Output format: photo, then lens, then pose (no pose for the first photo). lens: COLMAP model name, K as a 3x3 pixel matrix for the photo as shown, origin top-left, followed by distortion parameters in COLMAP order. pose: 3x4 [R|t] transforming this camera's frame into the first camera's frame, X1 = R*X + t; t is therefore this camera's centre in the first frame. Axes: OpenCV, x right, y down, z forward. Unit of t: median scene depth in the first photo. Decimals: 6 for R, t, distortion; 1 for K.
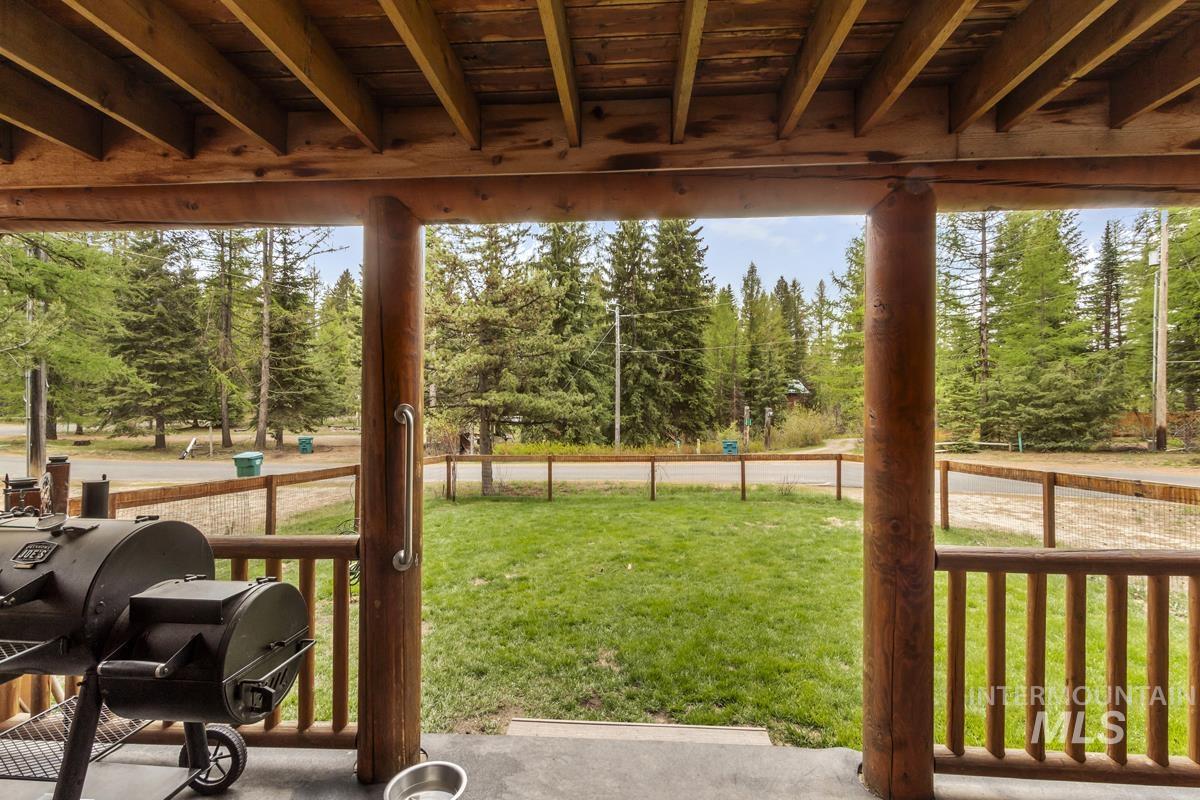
lens RADIAL K [[568.7, 0, 598.8], [0, 568.7, 403.1], [0, 0, 1]] dist [0.003375, 0.000404]
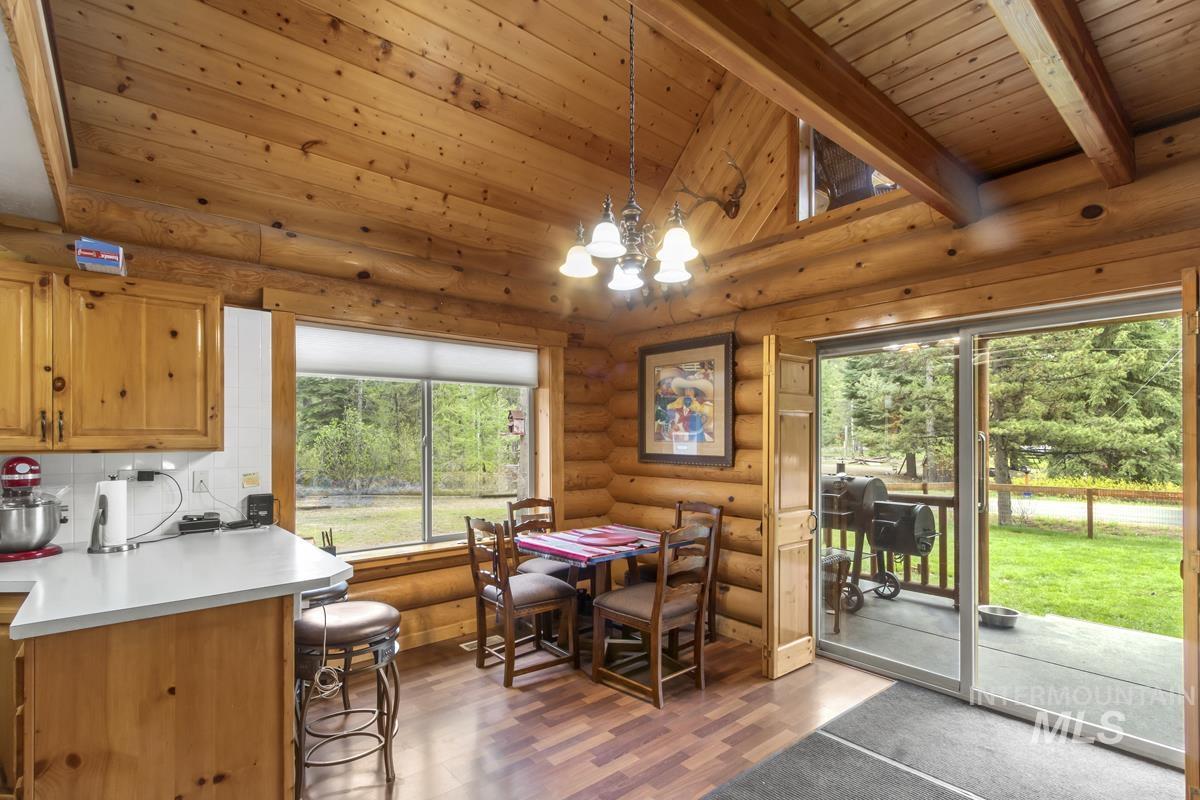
lens RADIAL K [[568.7, 0, 598.8], [0, 568.7, 436.8], [0, 0, 1]] dist [0.003375, 0.000404]
pose [[0.694705, -0.007779, -0.719252, 0.015672], [0.011484, 0.999934, 0.000277, 0.000391], [0.719203, -0.008452, 0.694749, -0.122237]]
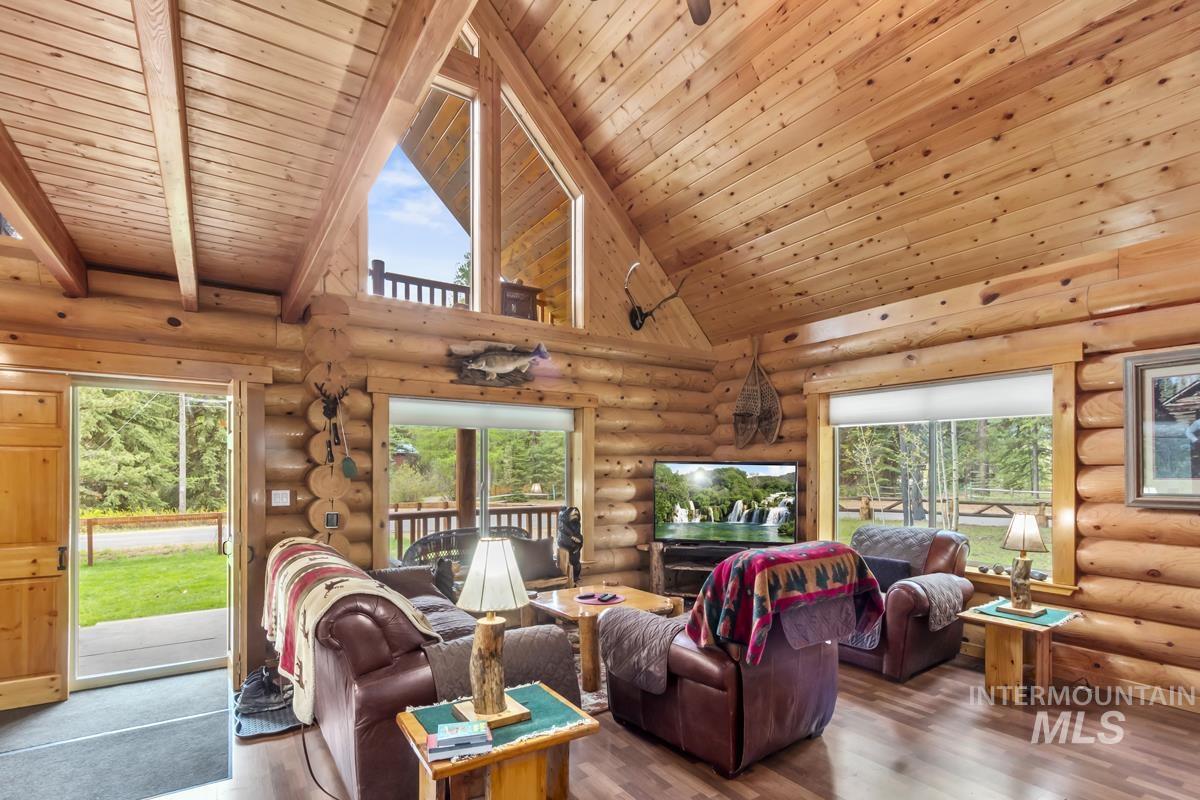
lens RADIAL K [[568.7, 0, 602.9], [0, 568.7, 468.0], [0, 0, 1]] dist [0.003375, 0.000404]
pose [[0.787048, -0.004532, 0.616875, 0.001166], [-0.000923, 0.999963, 0.008523, -0.000742], [-0.616891, -0.007277, 0.787015, -0.174740]]
